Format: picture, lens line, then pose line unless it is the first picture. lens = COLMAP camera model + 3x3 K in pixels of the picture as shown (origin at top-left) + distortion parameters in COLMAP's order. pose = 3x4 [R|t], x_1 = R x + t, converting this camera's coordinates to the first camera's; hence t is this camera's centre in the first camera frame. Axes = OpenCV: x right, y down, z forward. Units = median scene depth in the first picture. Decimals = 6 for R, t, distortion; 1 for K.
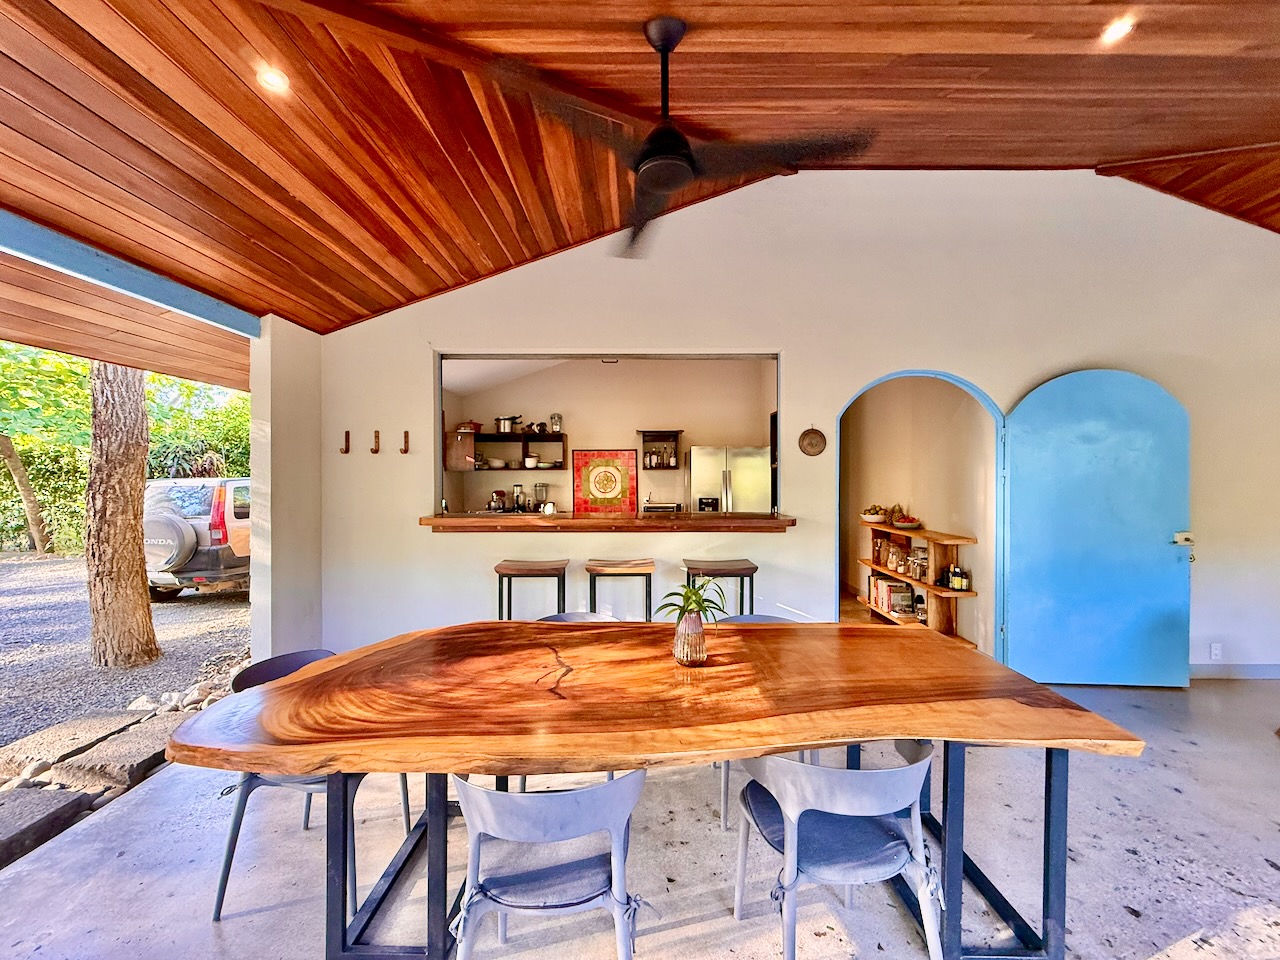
lens RADIAL K [[513.5, 0, 640.0], [0, 513.5, 480.0], [0, 0, 1]] dist [0.000006, -0.000202]
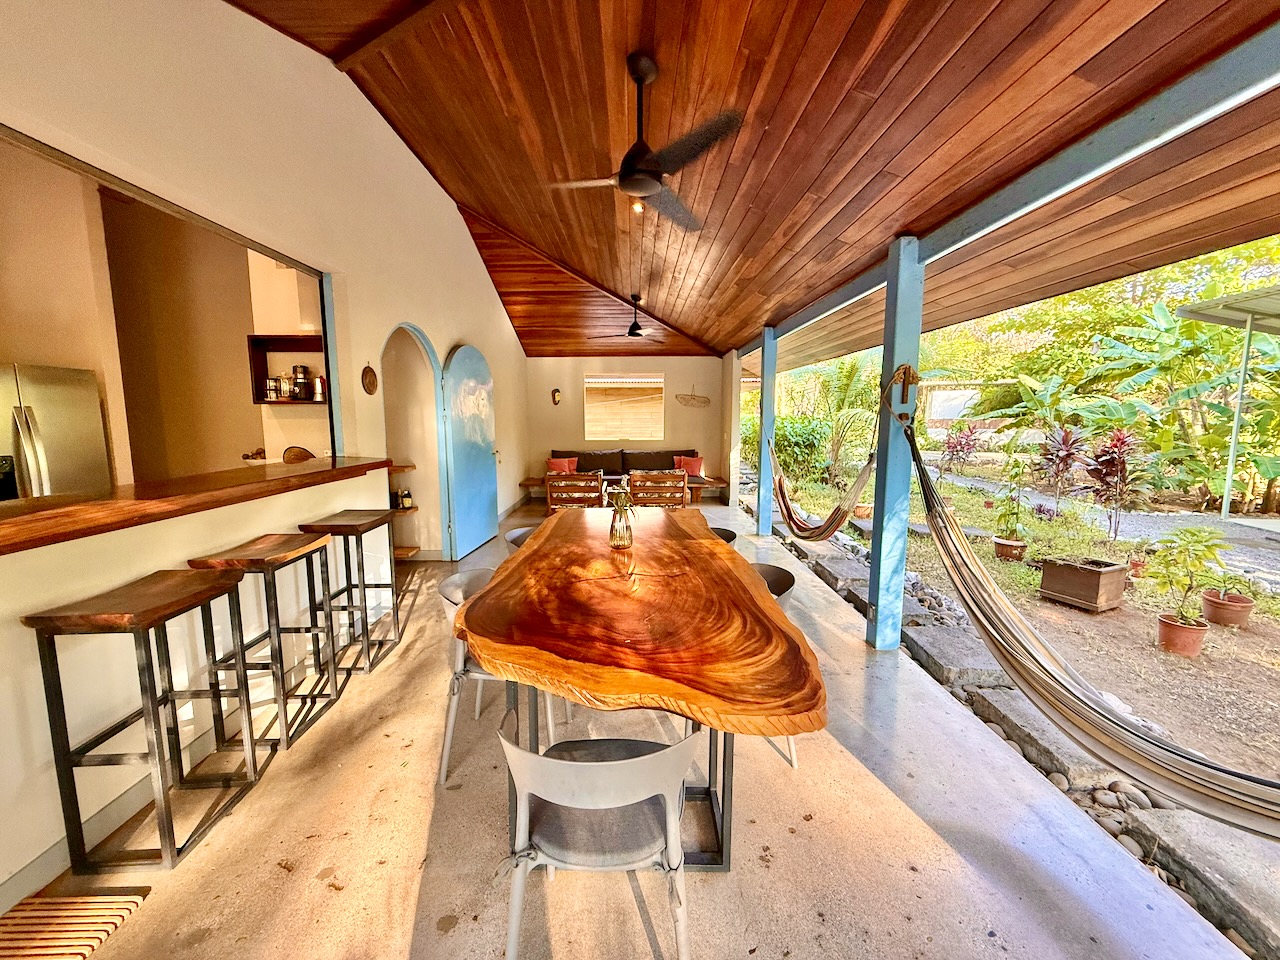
lens RADIAL K [[505.9, 0, 640.0], [0, 505.9, 480.0], [0, 0, 1]] dist [-0.001897, -0.000082]
pose [[-0.007749, -0.126208, 0.991974, -0.373075], [0.010466, 0.991939, 0.126286, -0.000816], [-0.999915, 0.011361, -0.006366, 0.283693]]
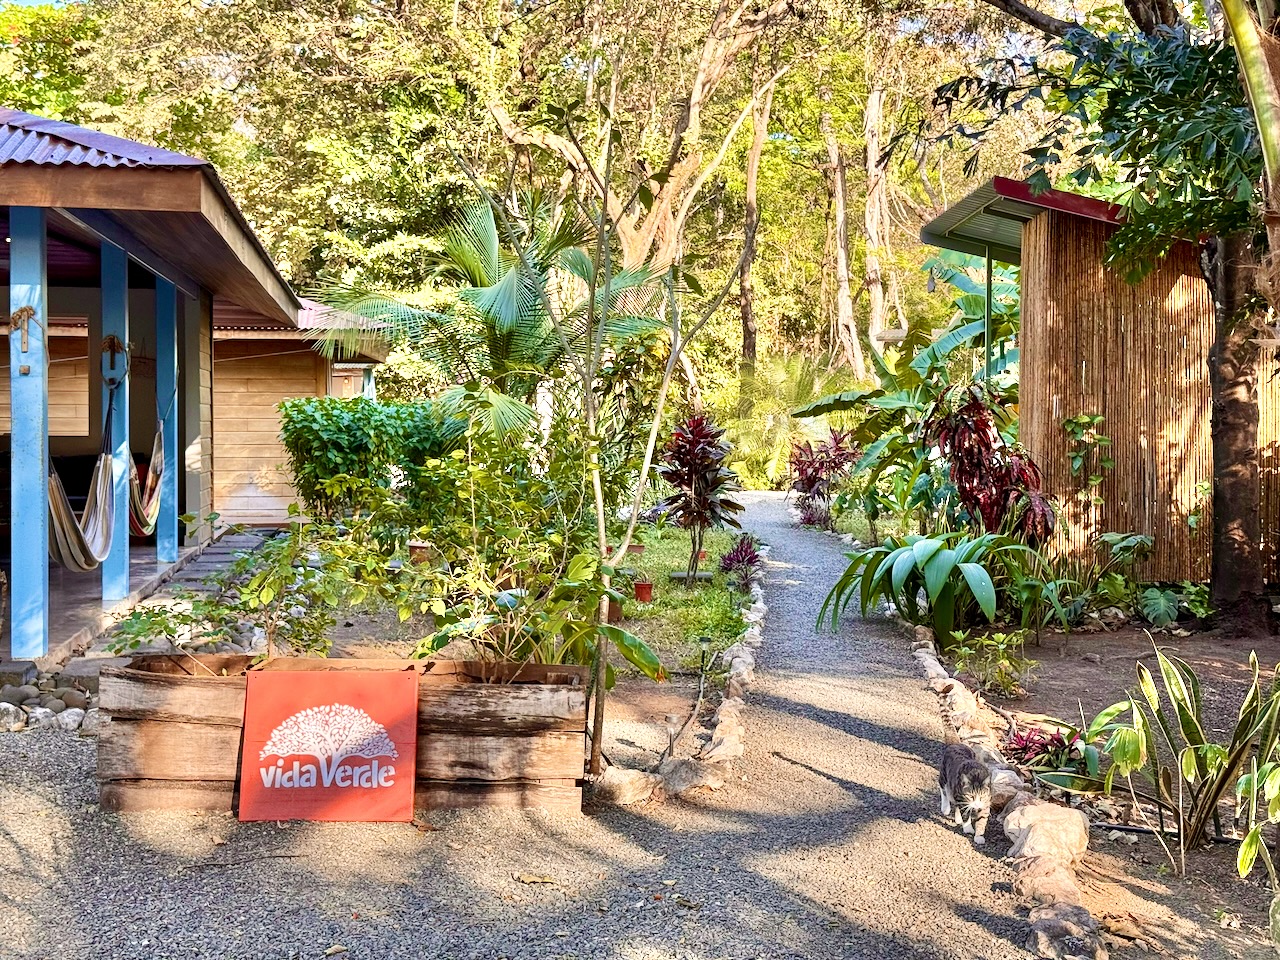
lens RADIAL K [[1813.2, 0, 640.0], [0, 1813.2, 480.0], [0, 0, 1]] dist [0.006801, 0.008042]
pose [[-0.143624, -0.032240, 0.989107, -1.849629], [0.004080, 0.999441, 0.033170, 0.044807], [-0.989624, 0.008799, -0.143412, -0.235666]]
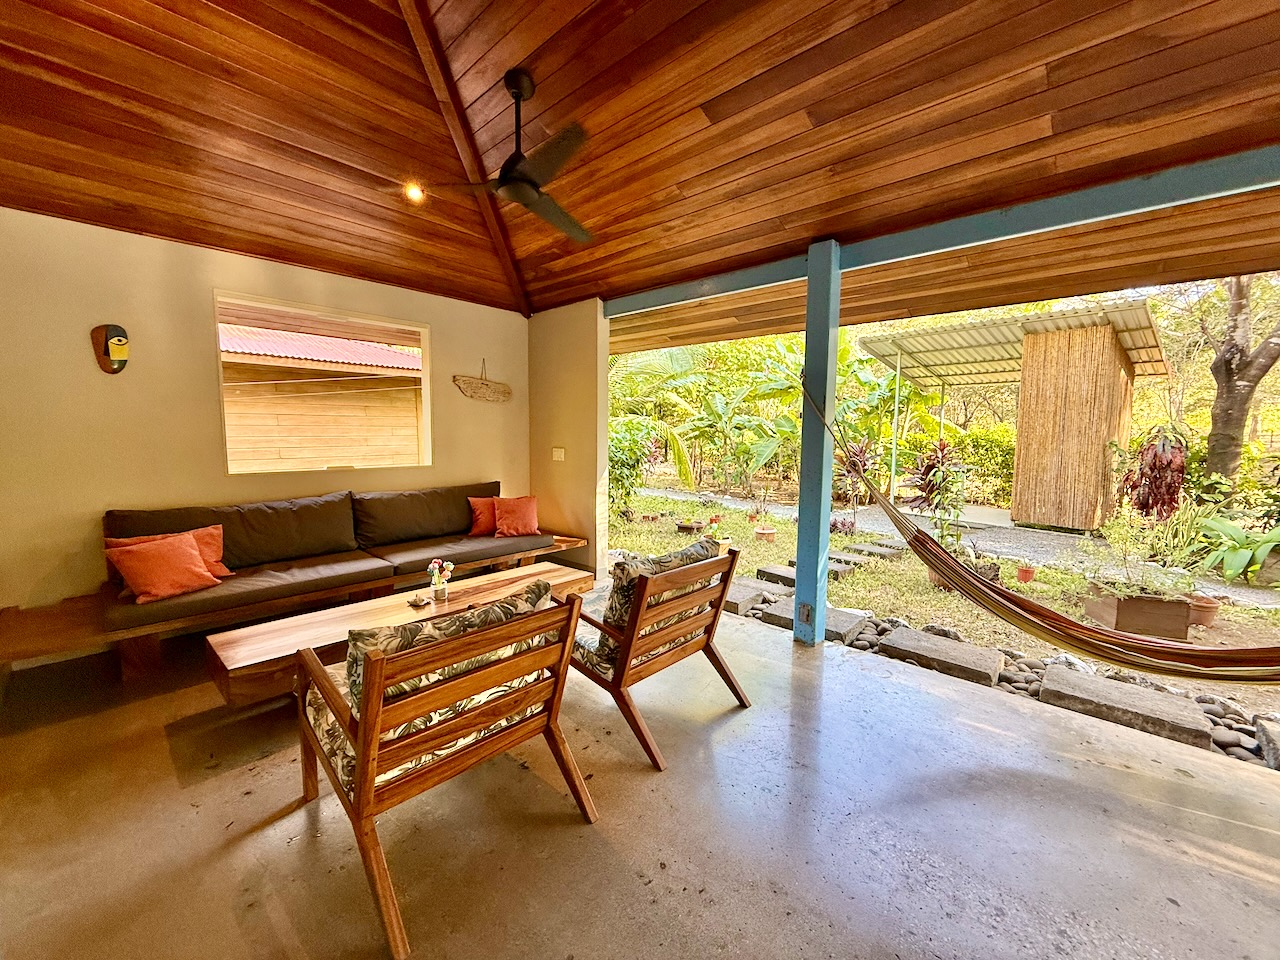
lens RADIAL K [[513.5, 0, 640.0], [0, 513.5, 480.0], [0, 0, 1]] dist [0.000006, -0.000202]
pose [[-0.732061, -0.071026, 0.677526, 0.370023], [-0.002766, 0.994852, 0.101303, 0.015191], [-0.681233, 0.072286, -0.728489, 0.526200]]
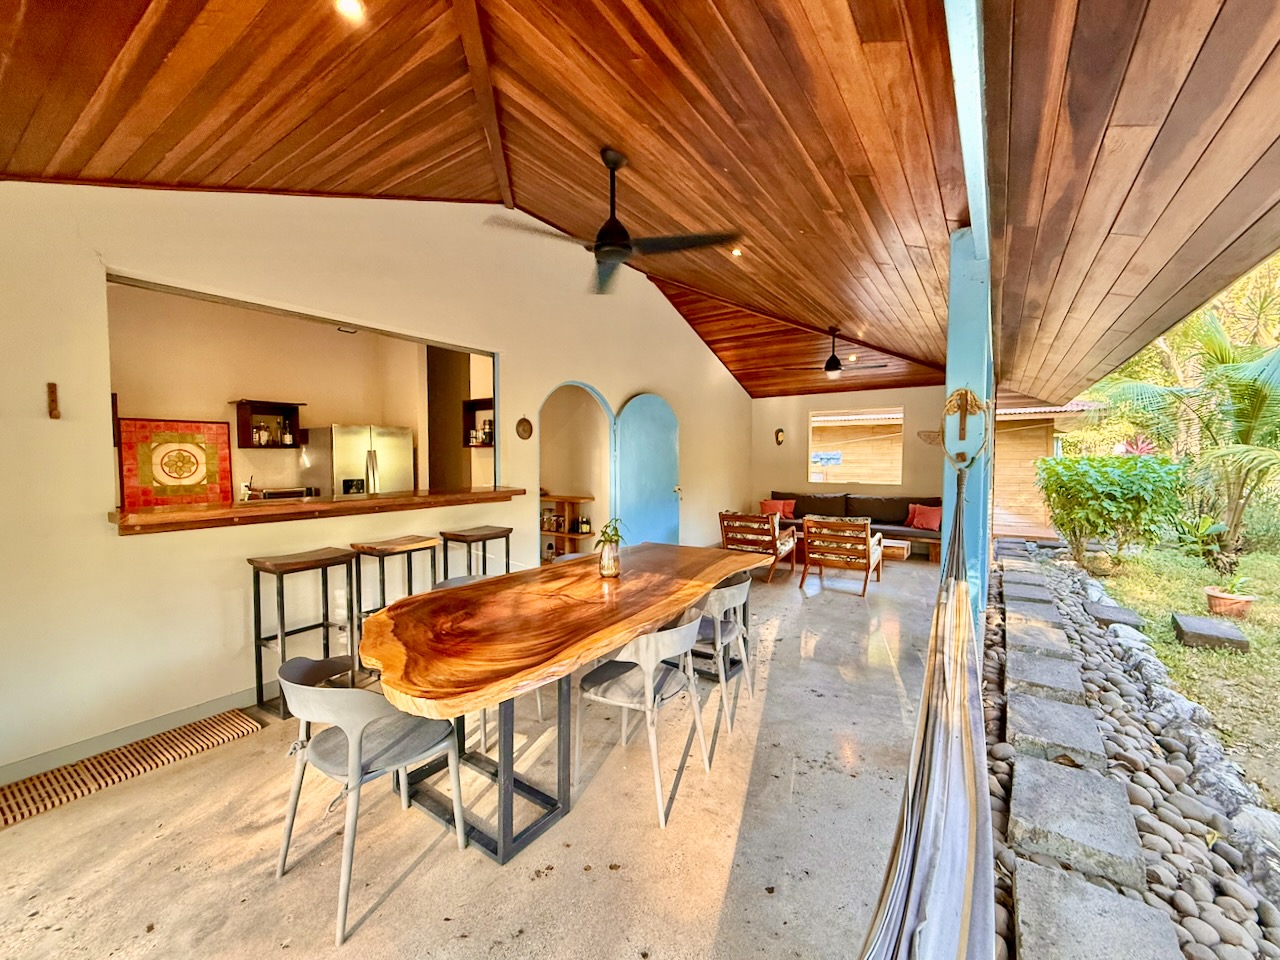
lens RADIAL K [[525.4, 0, 643.3], [0, 525.4, 479.9], [0, 0, 1]] dist [-0.001120, -0.000007]
pose [[0.559544, -0.036901, 0.827979, -0.335460], [0.007721, 0.999197, 0.039314, 0.002474], [-0.828765, -0.015605, 0.559379, 0.014117]]
